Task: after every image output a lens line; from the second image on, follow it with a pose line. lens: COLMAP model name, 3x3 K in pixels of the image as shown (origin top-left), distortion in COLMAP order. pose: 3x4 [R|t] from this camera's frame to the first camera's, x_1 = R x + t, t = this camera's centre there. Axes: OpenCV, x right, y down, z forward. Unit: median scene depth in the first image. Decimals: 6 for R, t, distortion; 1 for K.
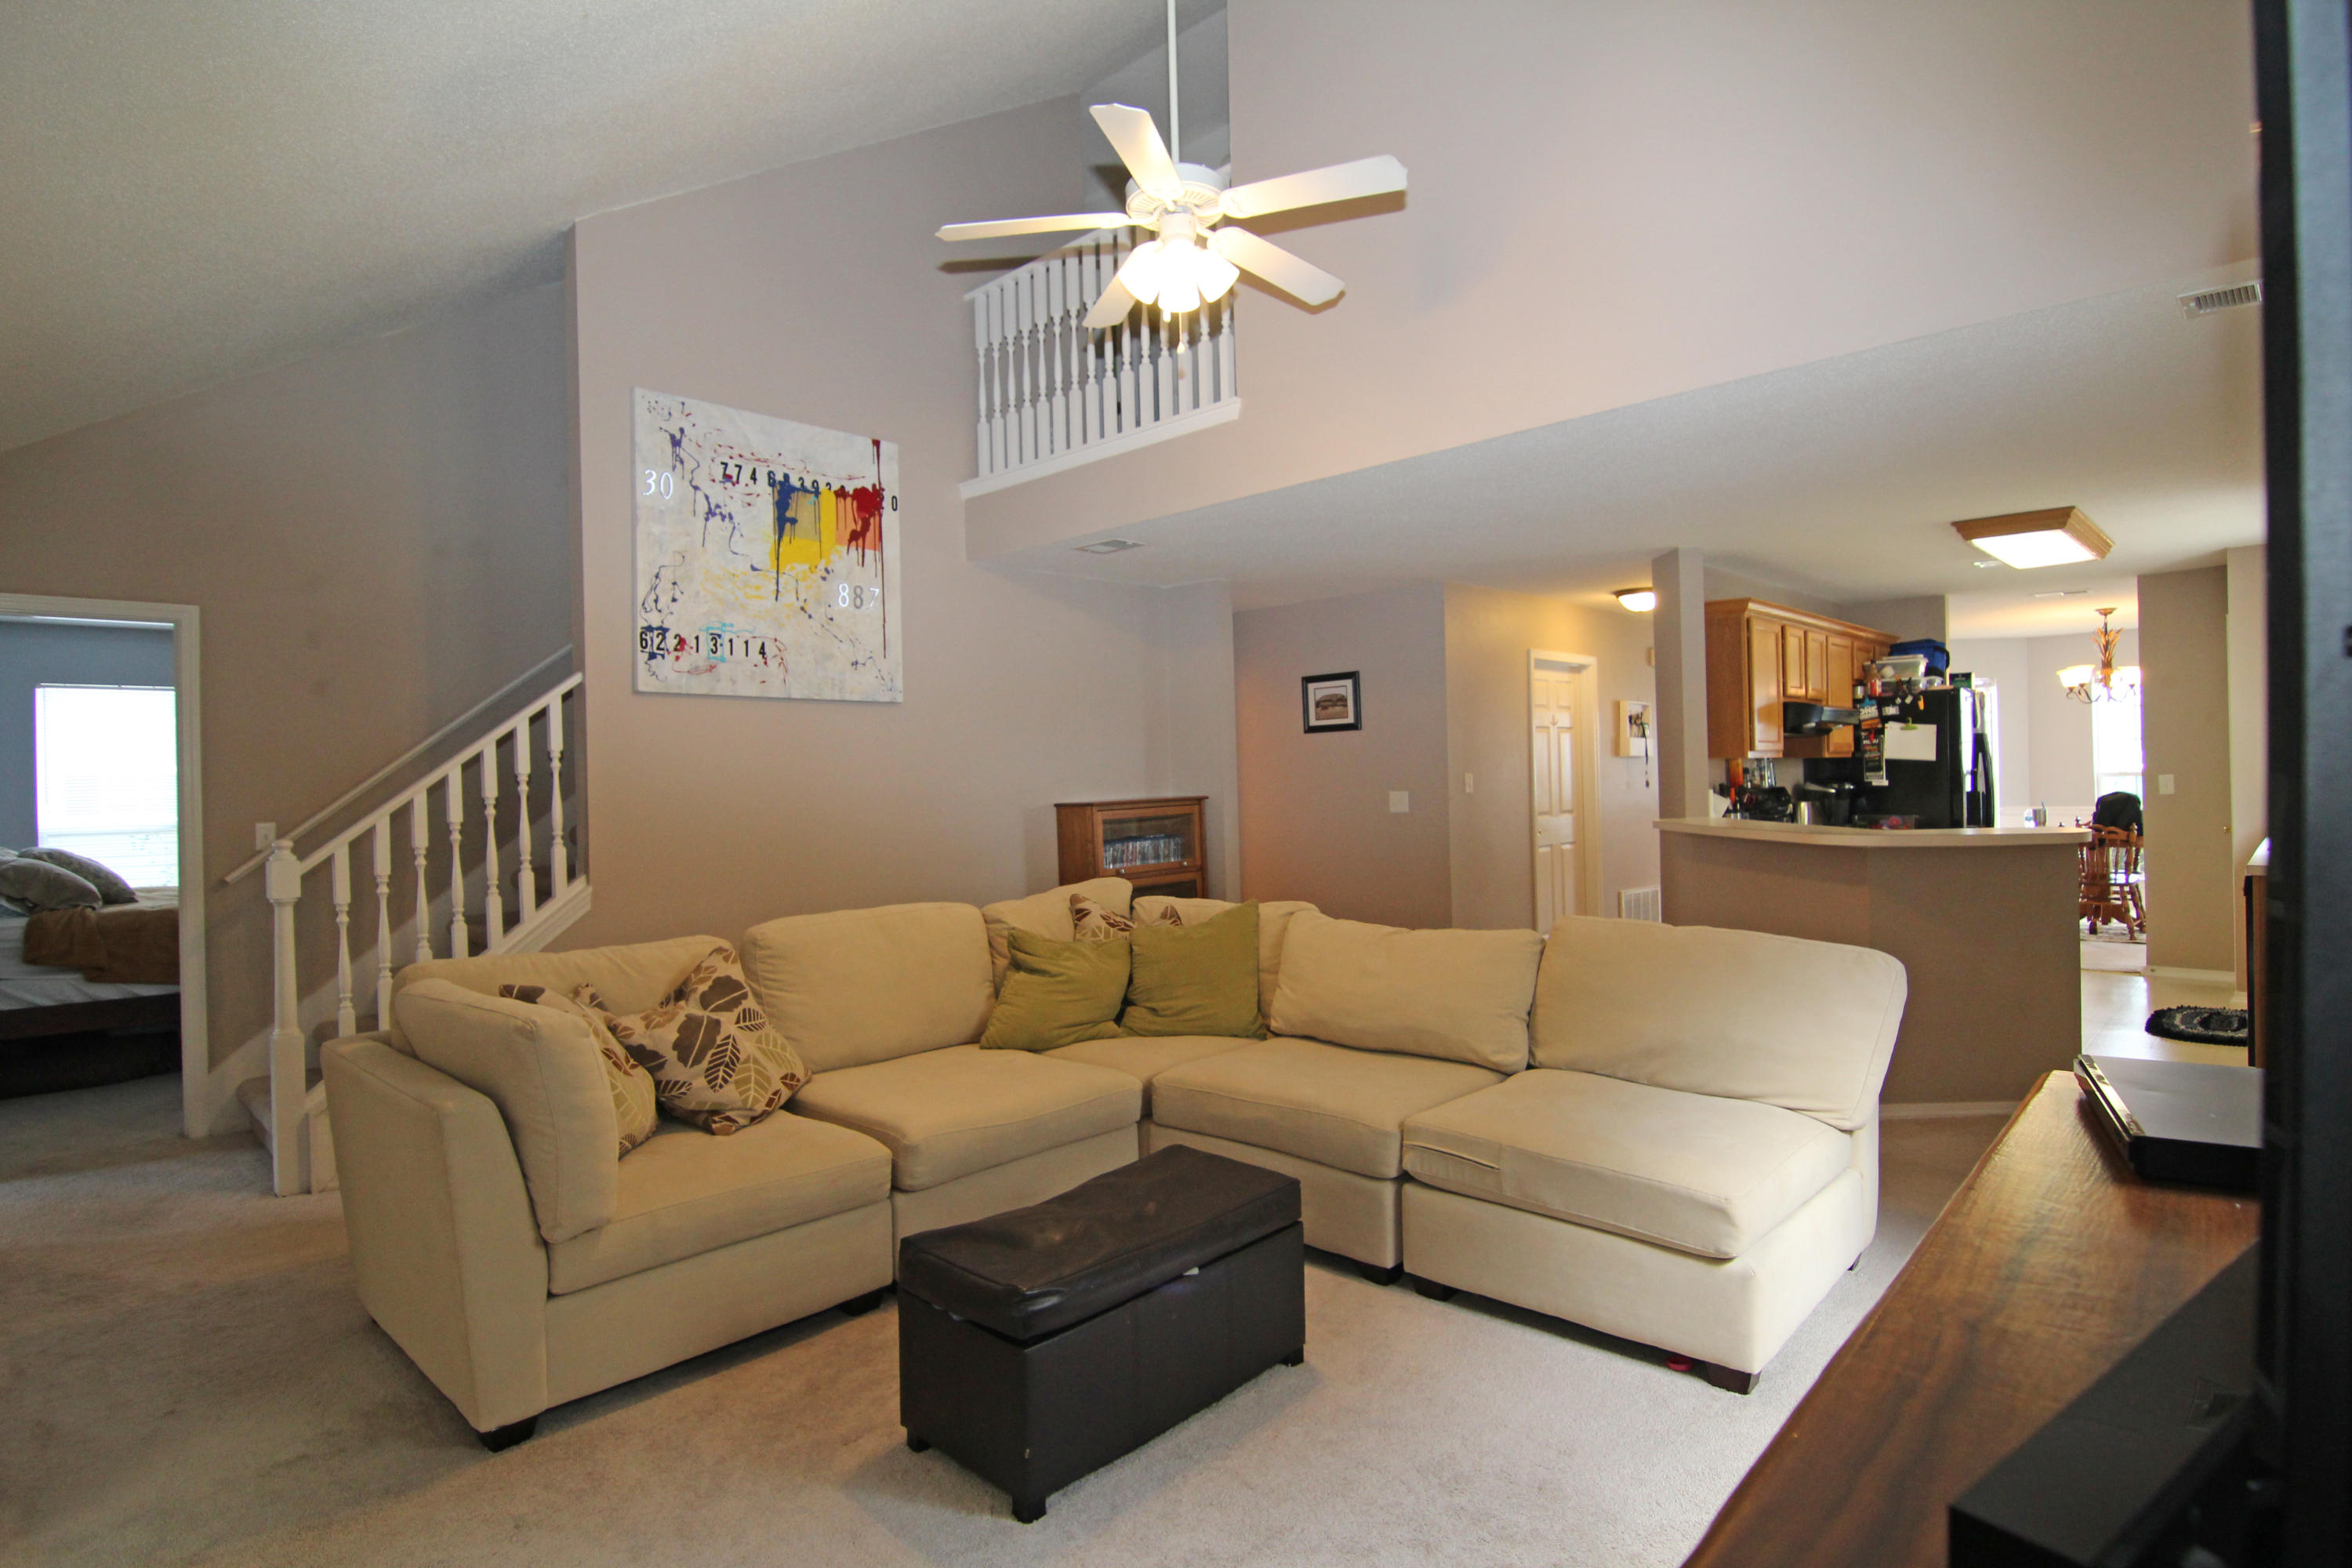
lens RADIAL K [[1199.5, 0, 1186.9], [0, 1199.5, 782.5], [0, 0, 1]] dist [-0.007527, -0.009012]
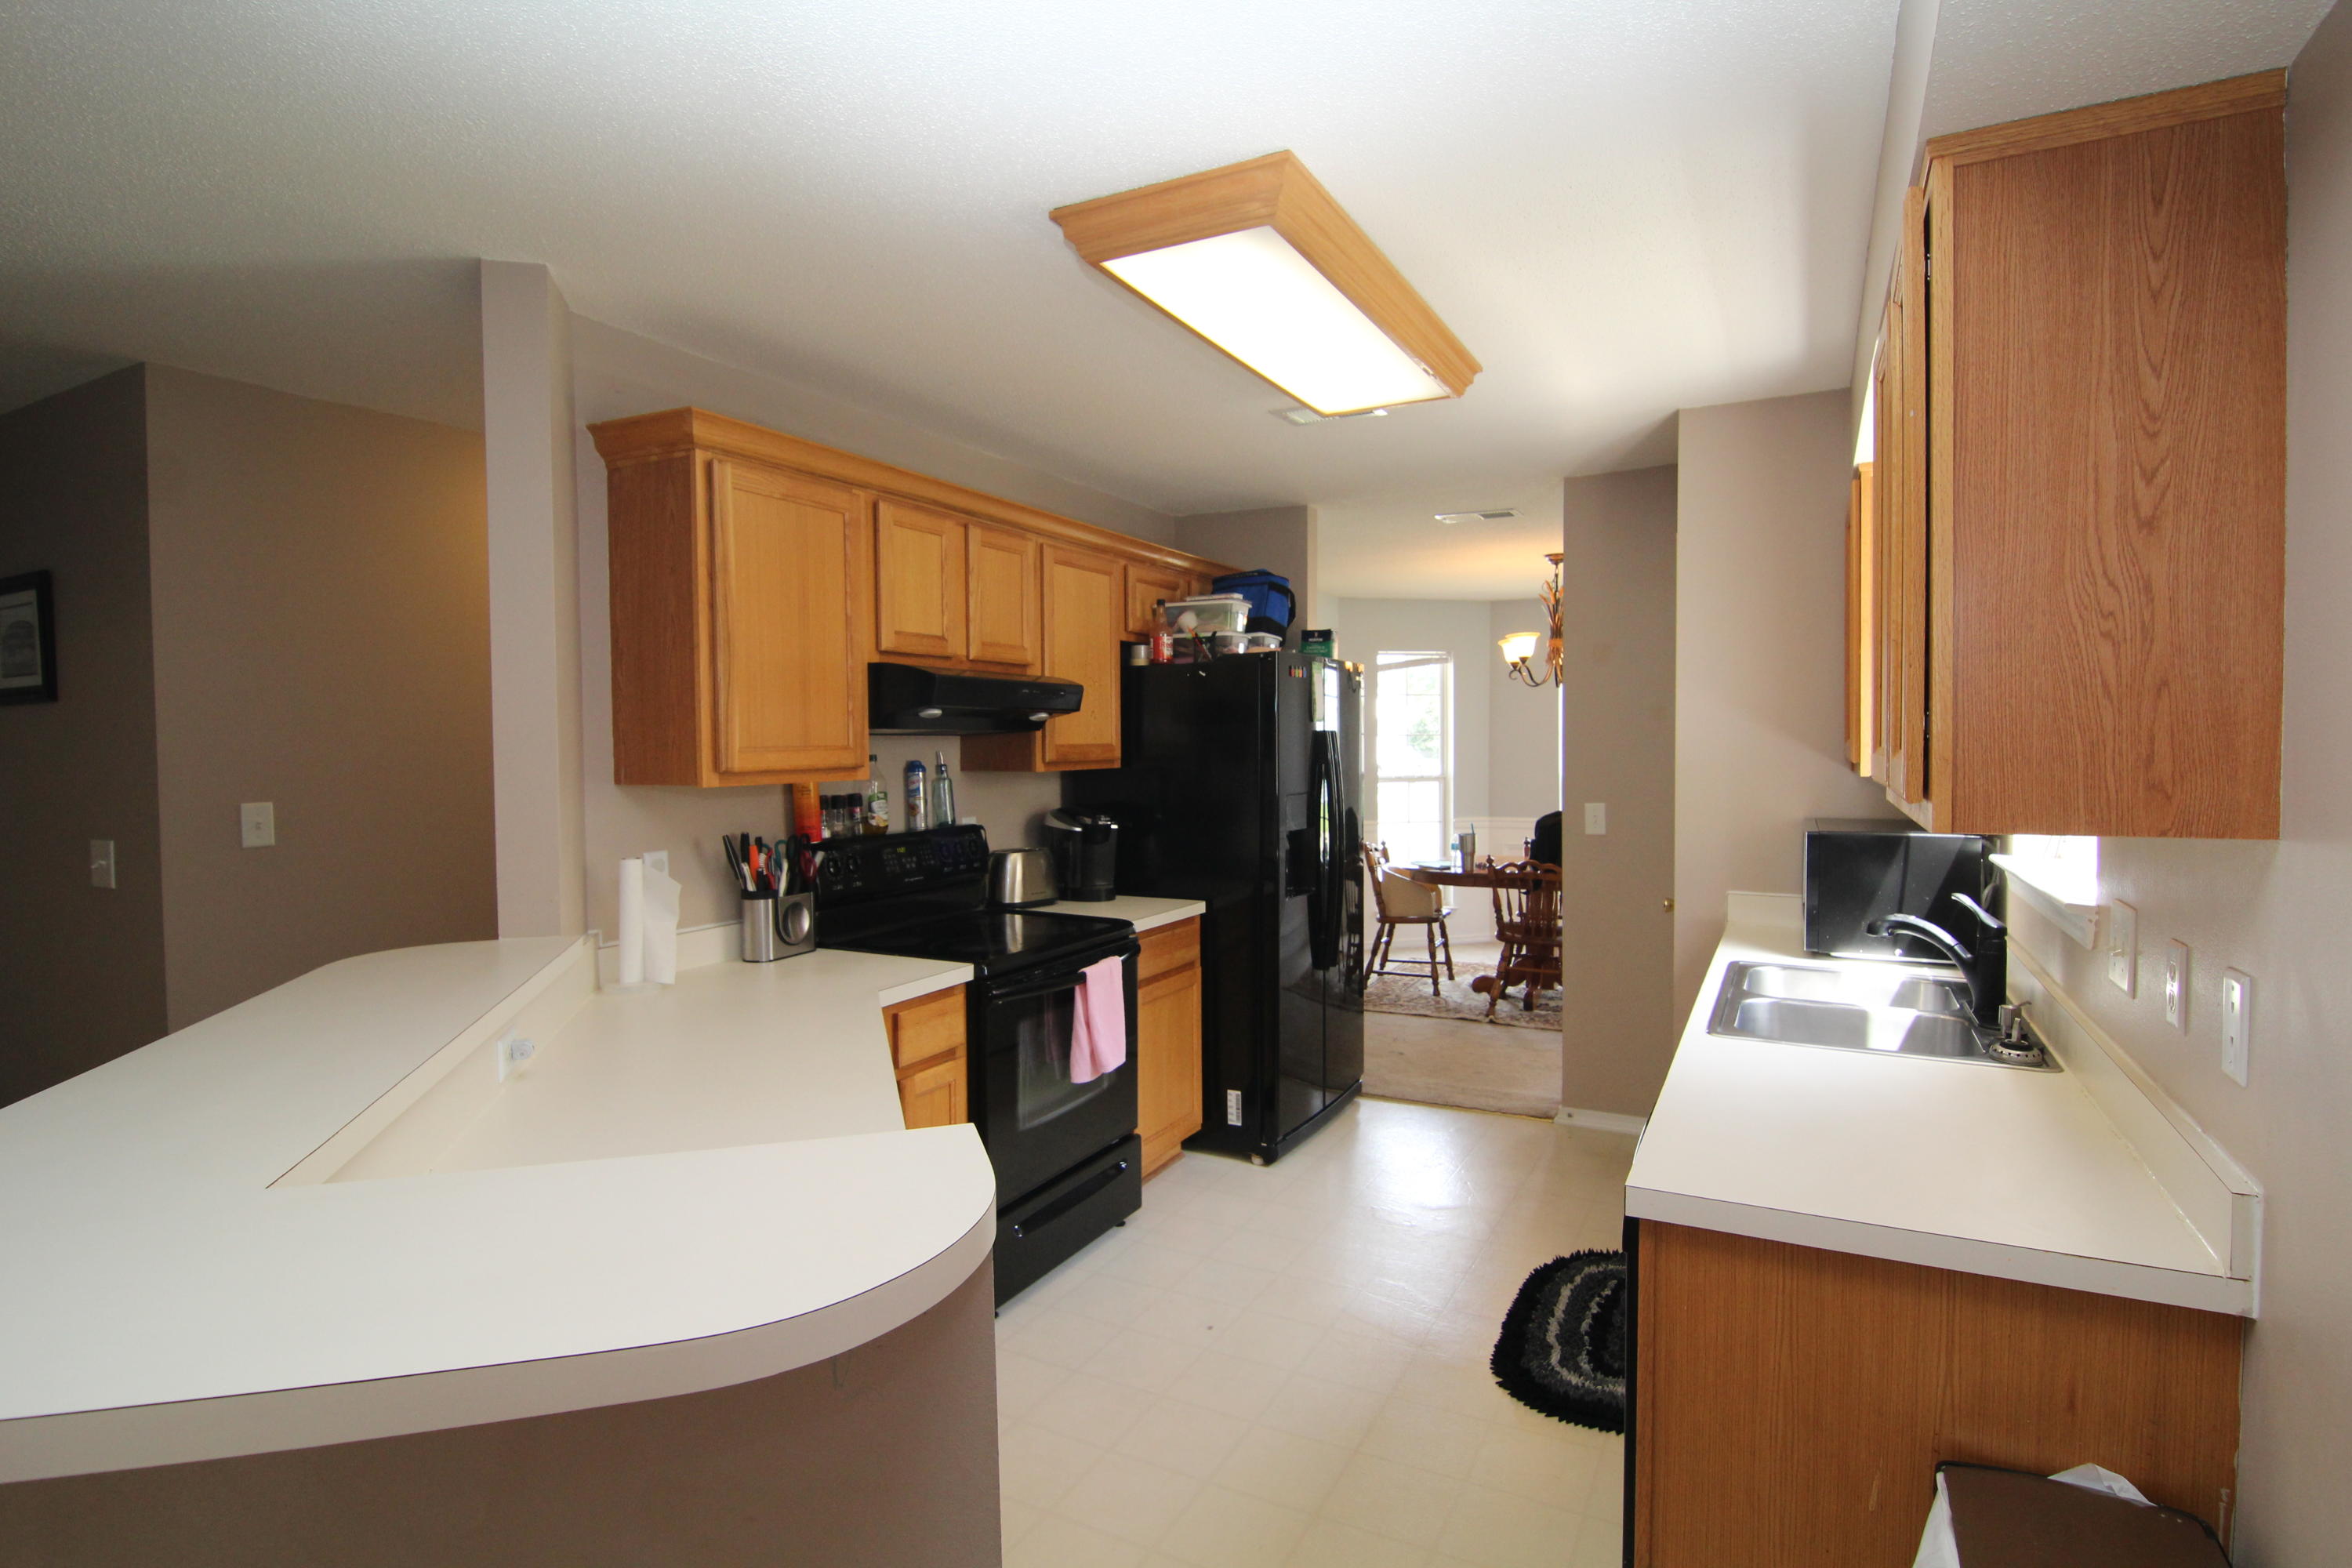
lens RADIAL K [[1199.5, 0, 1166.9], [0, 1199.5, 784.8], [0, 0, 1]] dist [-0.007527, -0.009012]
pose [[0.960344, 0.004739, 0.278777, 0.409137], [-0.013296, 0.999496, 0.028813, -0.029520], [-0.278500, -0.031377, 0.959924, 0.435215]]
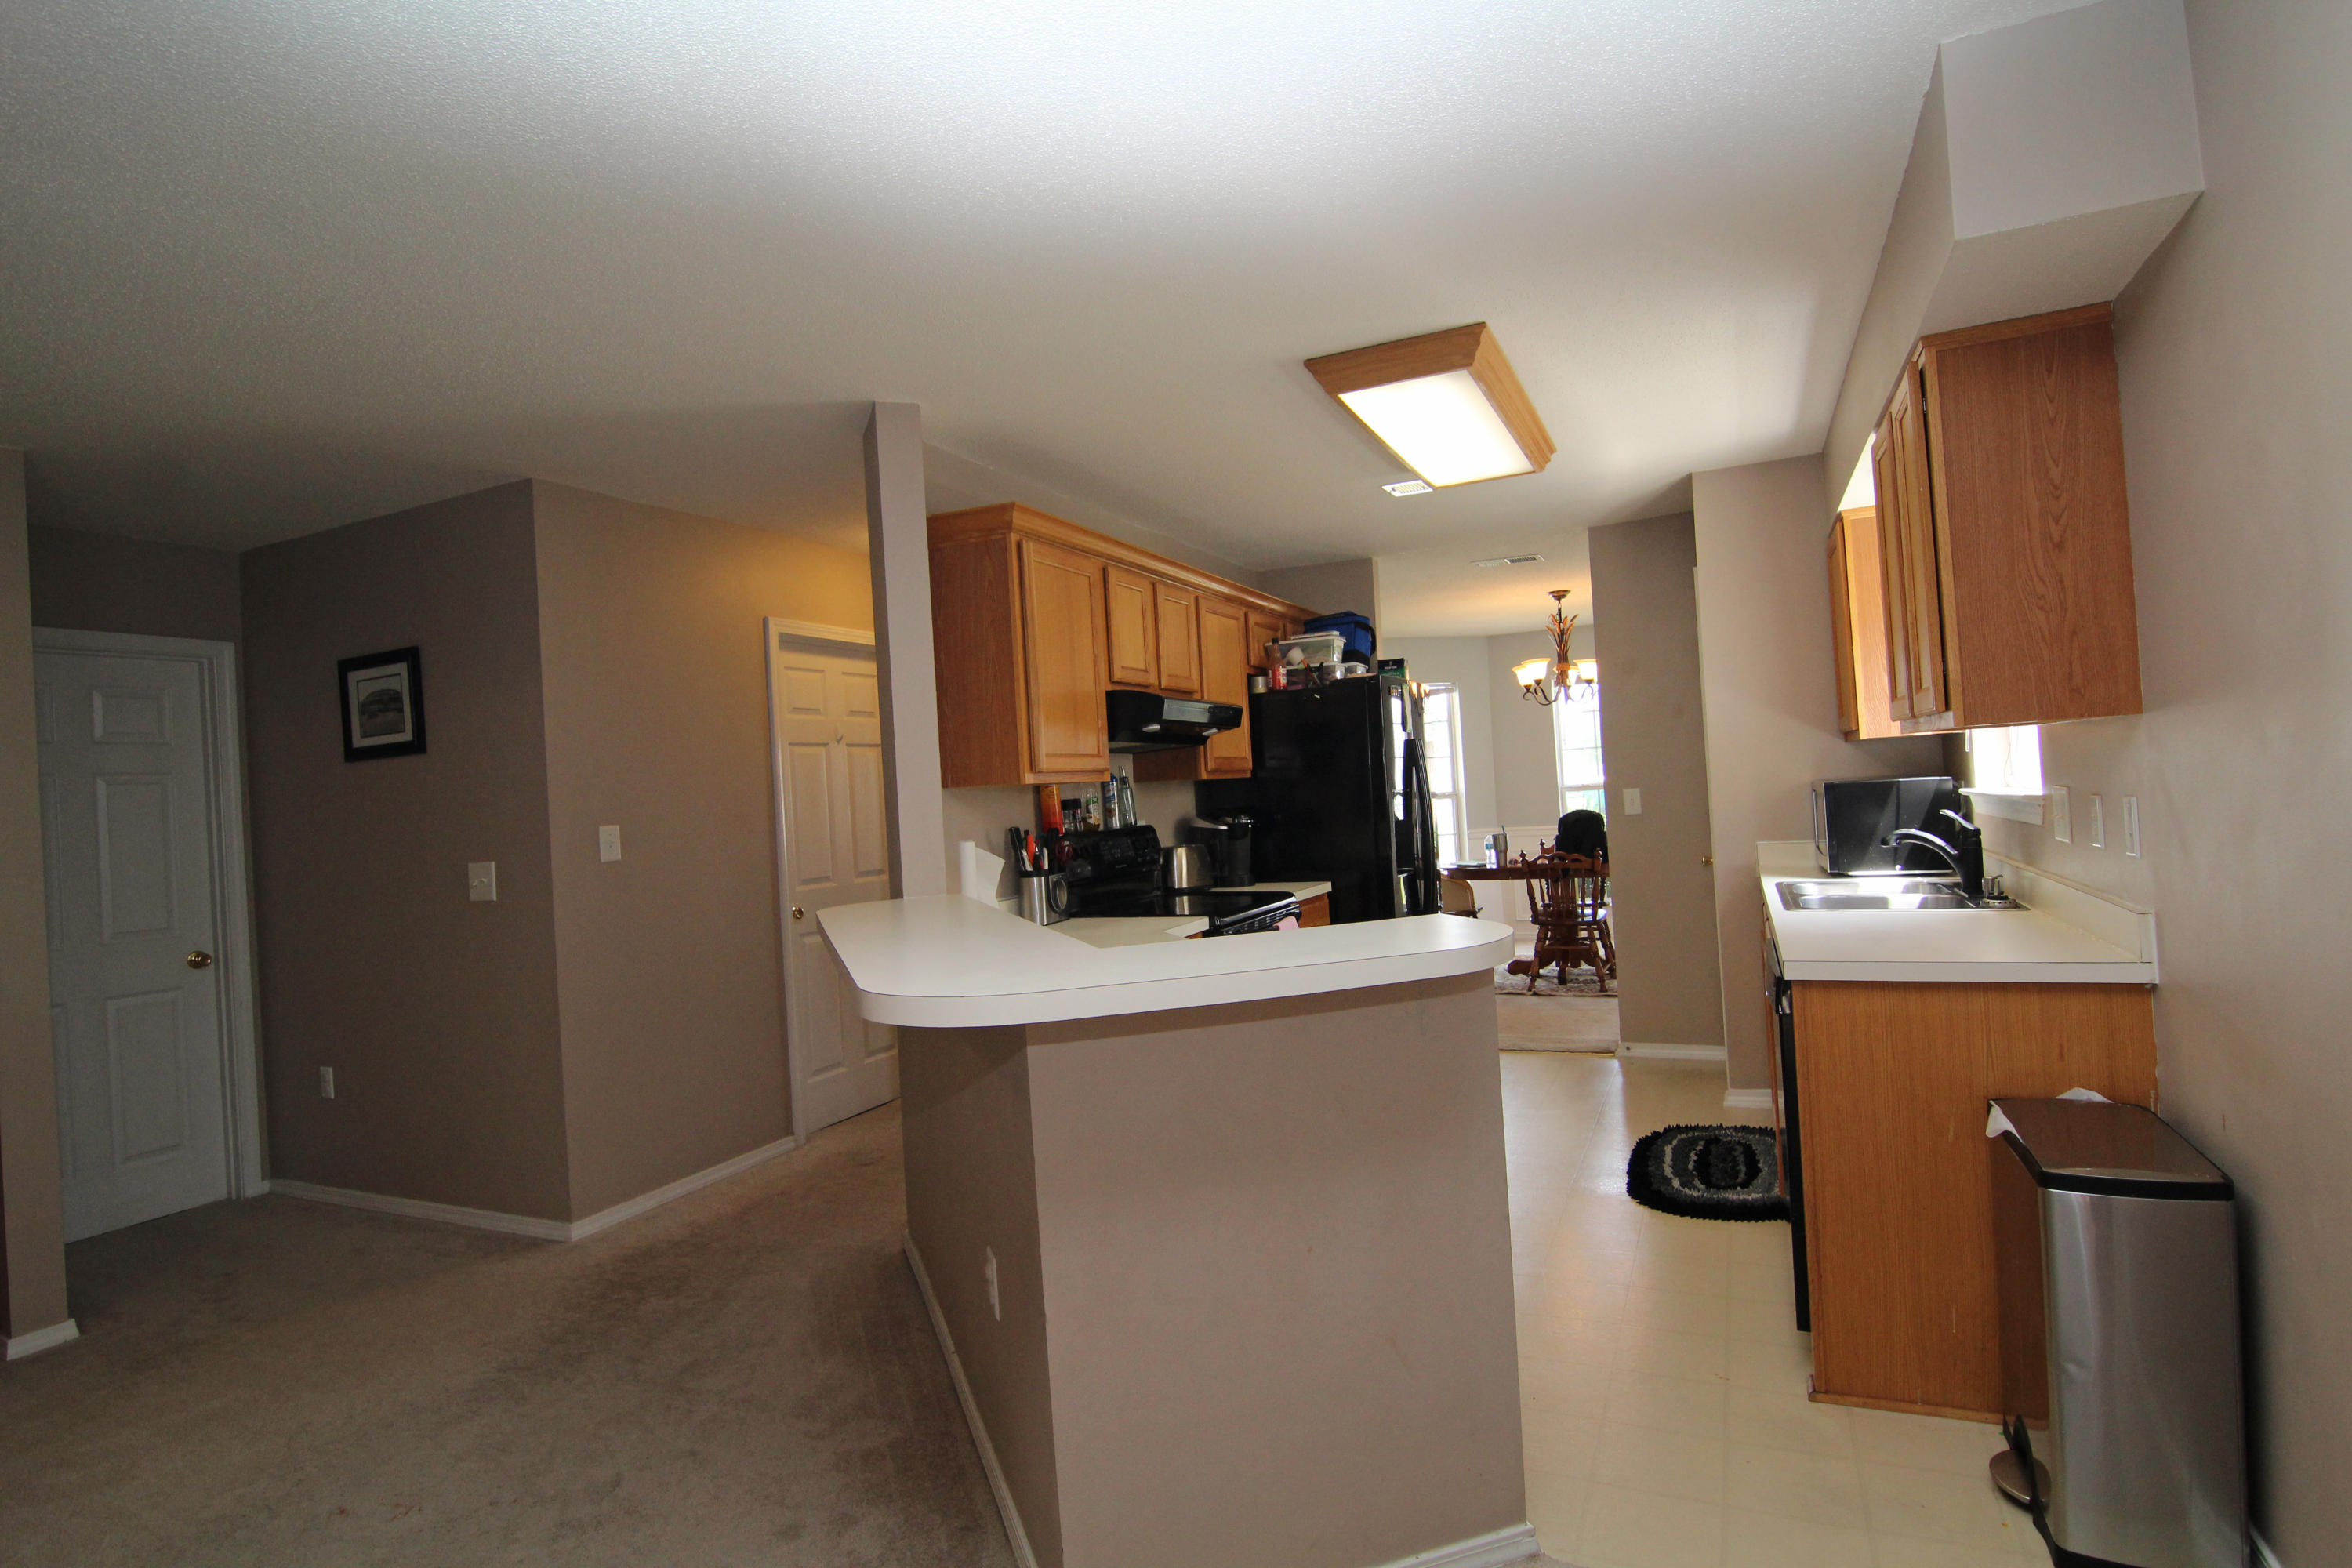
lens RADIAL K [[1199.5, 0, 1174.7], [0, 1199.5, 780.5], [0, 0, 1]] dist [-0.007527, -0.009012]
pose [[0.944146, -0.027879, 0.328345, 0.280287], [0.036739, 0.999108, -0.020811, -0.006529], [-0.327472, 0.031711, 0.944329, 0.351359]]
